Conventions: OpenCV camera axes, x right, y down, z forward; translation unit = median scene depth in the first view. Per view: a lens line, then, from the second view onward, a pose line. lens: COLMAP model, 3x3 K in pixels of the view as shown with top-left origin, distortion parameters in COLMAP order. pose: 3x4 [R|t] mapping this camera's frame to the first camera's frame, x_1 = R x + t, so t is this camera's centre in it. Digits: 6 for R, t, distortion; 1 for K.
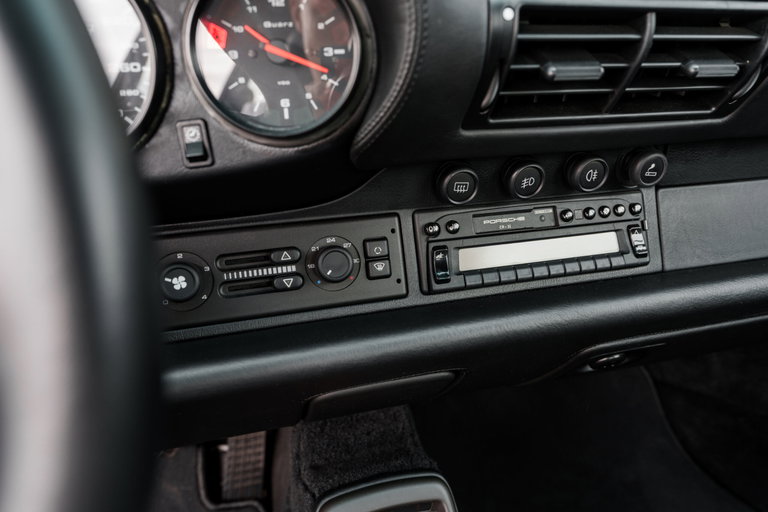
lens RADIAL K [[567.9, 0, 397.2], [0, 567.9, 255.2], [0, 0, 1]] dist [-0.000705, 0.001054]
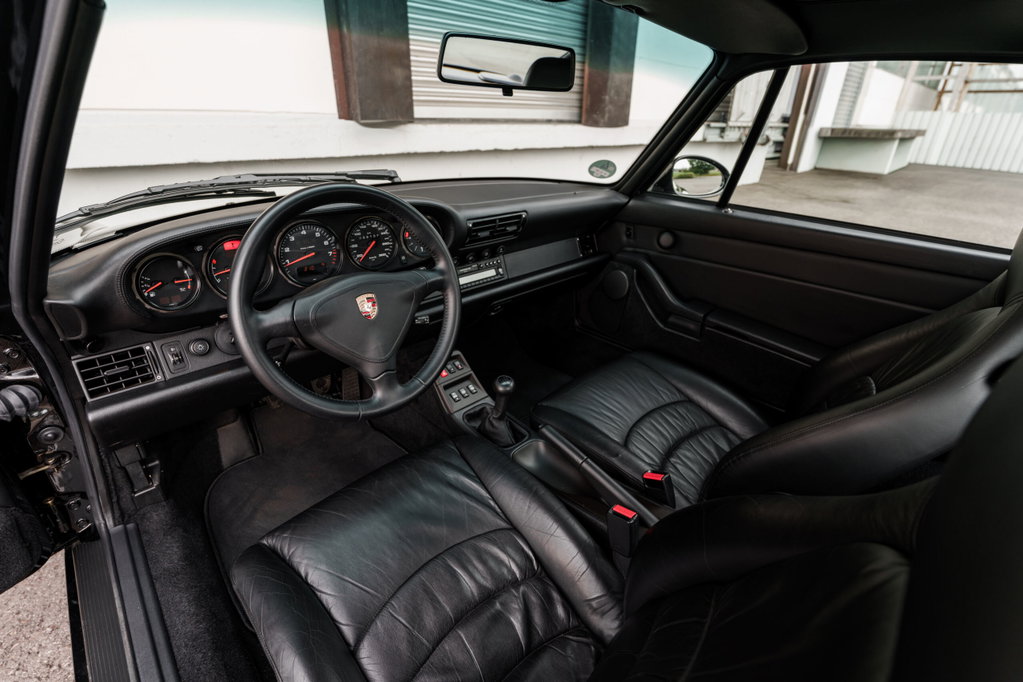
lens RADIAL K [[475.5, 0, 514.6], [0, 475.5, 342.1], [0, 0, 1]] dist [0.000113, 0.000075]
pose [[0.889492, -0.185976, 0.417392, -0.814730], [0.147960, 0.981442, 0.121985, 0.061481], [-0.432332, -0.046747, 0.900502, -1.717096]]
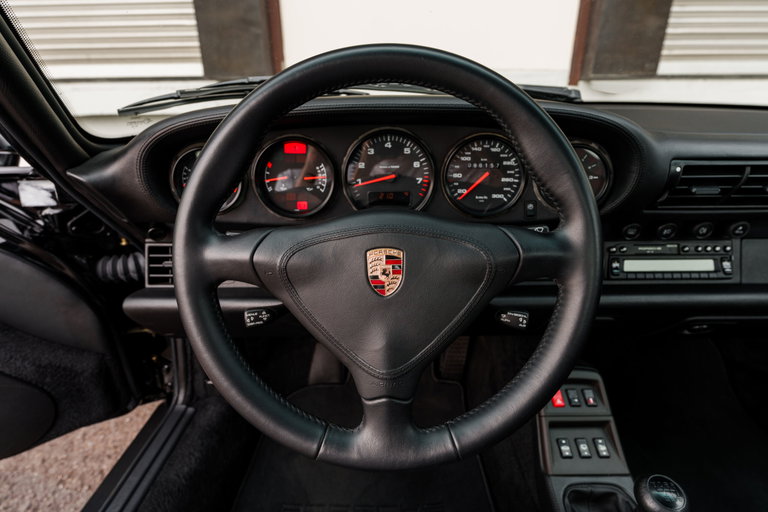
lens RADIAL K [[403.8, 0, 383.5], [0, 403.8, 245.7], [0, 0, 1]] dist [-0.003714, -0.000699]
pose [[0.954631, 0.100087, -0.280467, -0.310896], [-0.100521, 0.994852, 0.012874, 0.005241], [0.280311, 0.015903, 0.959777, -0.634918]]
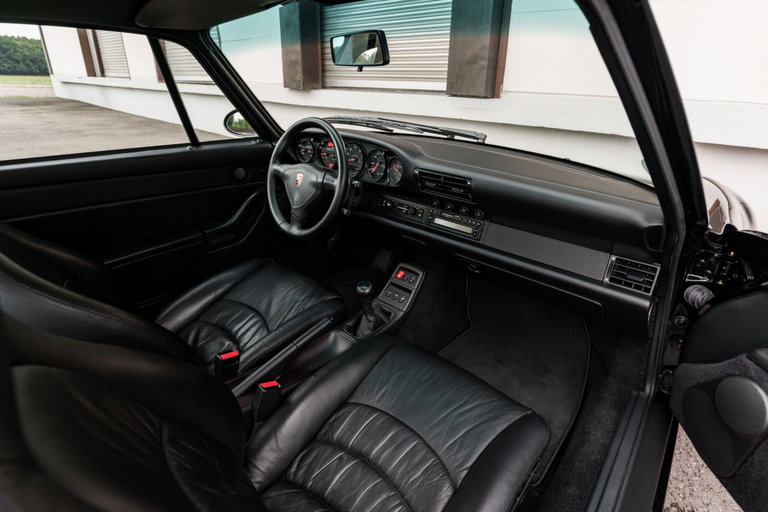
lens RADIAL K [[372.4, 0, 384.7], [0, 372.4, 229.9], [0, 0, 1]] dist [-0.001904, -0.000285]
pose [[0.518973, 0.320911, -0.792265, 2.068247], [-0.333781, 0.929350, 0.157796, -0.230270], [0.786929, 0.182551, 0.589421, -0.901230]]
